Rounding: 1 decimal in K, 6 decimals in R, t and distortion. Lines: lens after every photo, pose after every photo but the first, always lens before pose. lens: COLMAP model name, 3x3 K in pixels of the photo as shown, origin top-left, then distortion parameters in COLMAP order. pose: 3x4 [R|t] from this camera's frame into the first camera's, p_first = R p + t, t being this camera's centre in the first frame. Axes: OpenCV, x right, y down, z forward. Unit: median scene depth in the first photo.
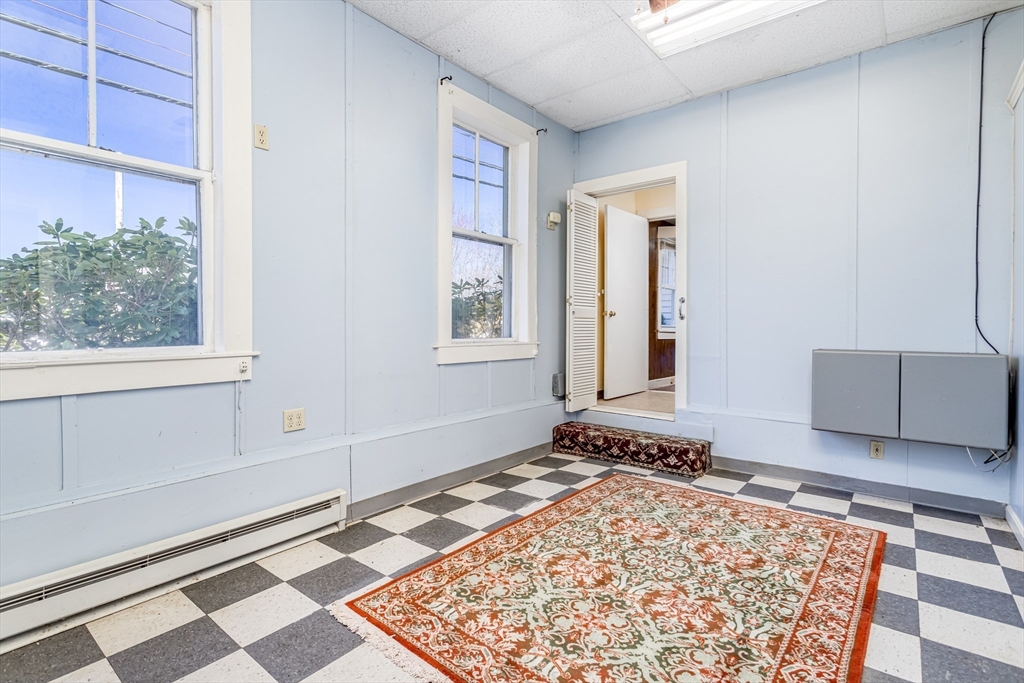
lens RADIAL K [[485.6, 0, 504.7], [0, 485.6, 327.3], [0, 0, 1]] dist [-0.001456, 0.001723]
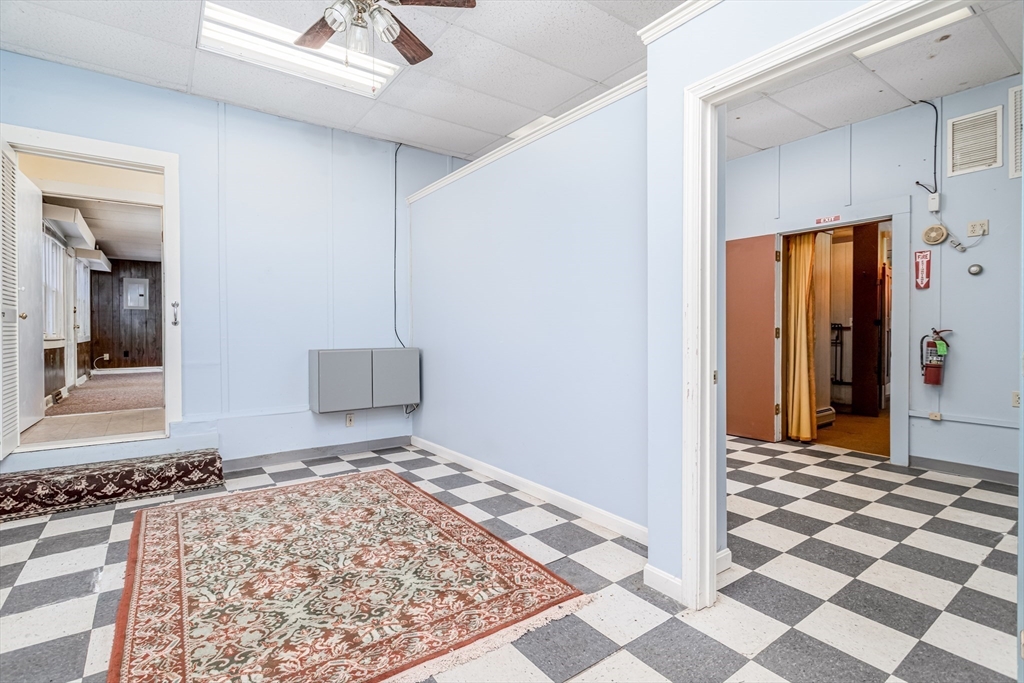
lens RADIAL K [[485.6, 0, 497.9], [0, 485.6, 331.2], [0, 0, 1]] dist [-0.001456, 0.001723]
pose [[0.280044, -0.005422, 0.959972, -0.508486], [0.005844, 0.999975, 0.003943, -0.007425], [-0.959969, 0.004506, 0.280069, 0.226213]]
